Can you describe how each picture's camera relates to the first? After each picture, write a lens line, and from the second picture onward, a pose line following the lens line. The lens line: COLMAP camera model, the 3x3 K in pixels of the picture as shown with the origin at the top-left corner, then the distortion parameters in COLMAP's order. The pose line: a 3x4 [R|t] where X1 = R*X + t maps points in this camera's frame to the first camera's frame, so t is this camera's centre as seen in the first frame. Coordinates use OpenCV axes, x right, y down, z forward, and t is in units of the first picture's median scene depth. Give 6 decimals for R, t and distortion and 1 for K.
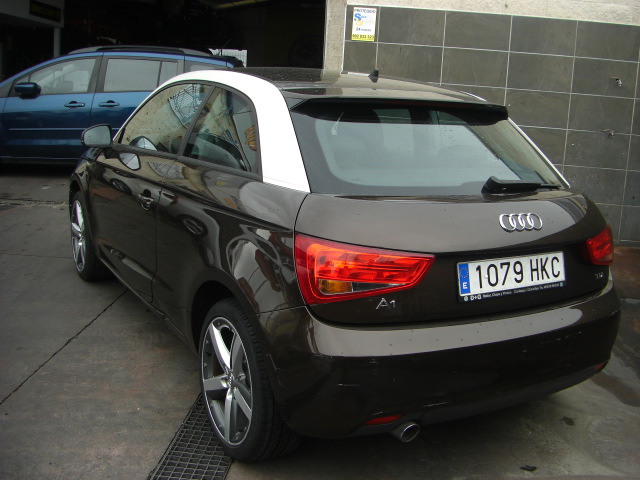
lens RADIAL K [[739.2, 0, 320.0], [0, 739.2, 240.0], [0, 0, 1]] dist [-0.242194, 0.188788]
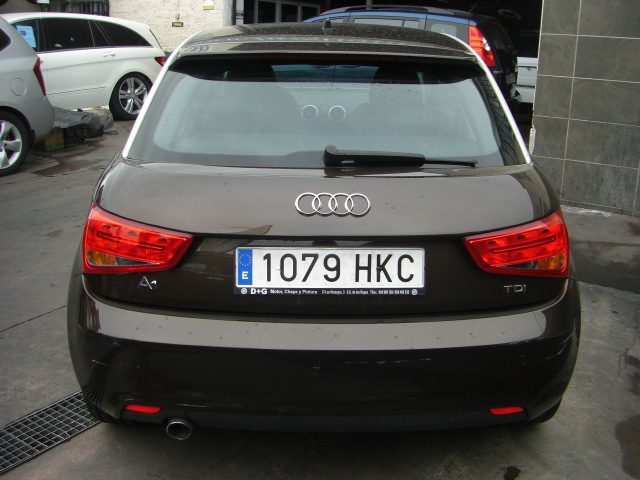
lens RADIAL K [[718.1, 0, 320.0], [0, 718.1, 240.0], [0, 0, 1]] dist [-0.177772, 0.124257]
pose [[0.863767, 0.101123, -0.493641, 0.630943], [-0.072818, 0.994423, 0.076292, -0.043663], [0.498602, -0.029953, 0.866313, 0.314150]]
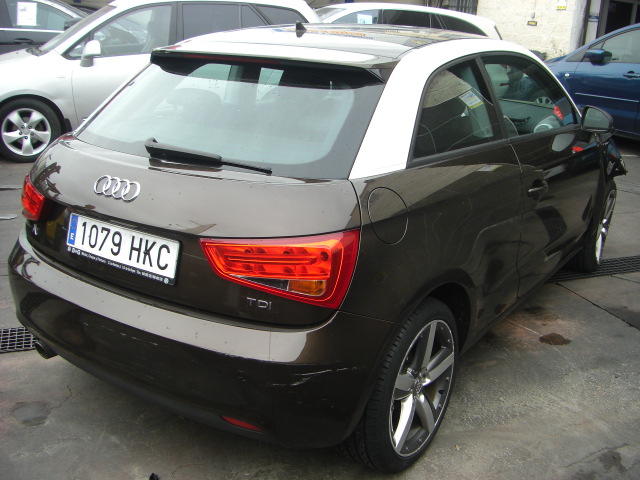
lens RADIAL K [[718.1, 0, 320.0], [0, 718.1, 240.0], [0, 0, 1]] dist [-0.177772, 0.124257]
pose [[0.419996, 0.236144, -0.876264, 1.127097], [-0.199839, 0.965918, 0.164522, -0.152423], [0.885250, 0.106013, 0.452873, 0.809642]]
